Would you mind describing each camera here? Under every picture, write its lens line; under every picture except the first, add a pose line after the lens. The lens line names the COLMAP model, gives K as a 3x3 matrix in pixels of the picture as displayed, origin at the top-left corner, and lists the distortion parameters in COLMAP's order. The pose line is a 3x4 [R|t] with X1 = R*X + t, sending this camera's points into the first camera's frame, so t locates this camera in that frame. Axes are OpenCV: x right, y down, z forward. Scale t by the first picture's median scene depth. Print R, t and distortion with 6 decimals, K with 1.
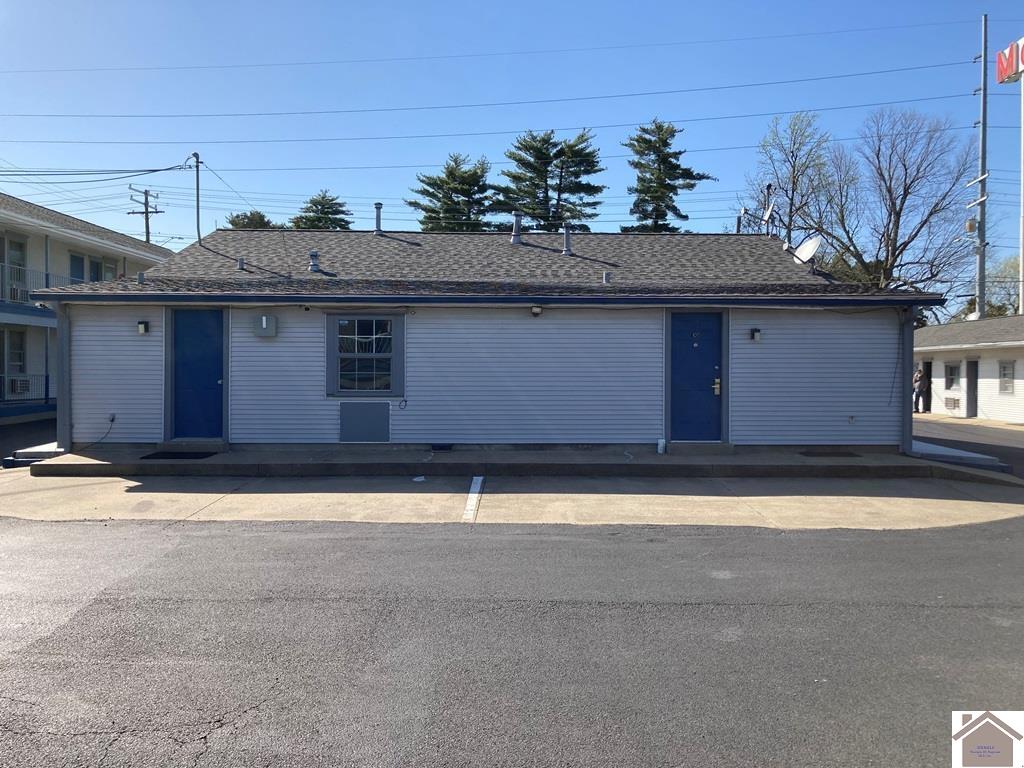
lens RADIAL K [[820.1, 0, 505.7], [0, 820.1, 377.2], [0, 0, 1]] dist [0.023606, -0.022365]
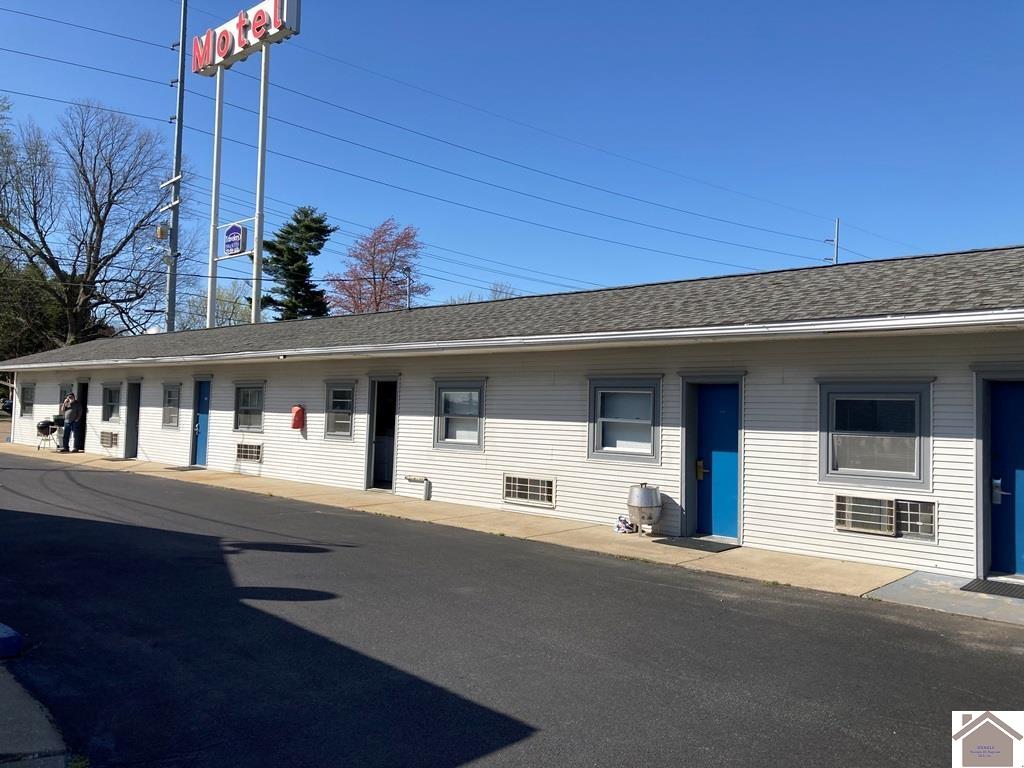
lens RADIAL K [[820.1, 0, 508.9], [0, 820.1, 380.2], [0, 0, 1]] dist [0.023606, -0.022365]
pose [[0.632737, 0.044672, 0.773077, 0.129545], [-0.020406, 0.998950, -0.041023, 0.000959], [-0.774097, 0.010181, 0.632985, 0.167330]]
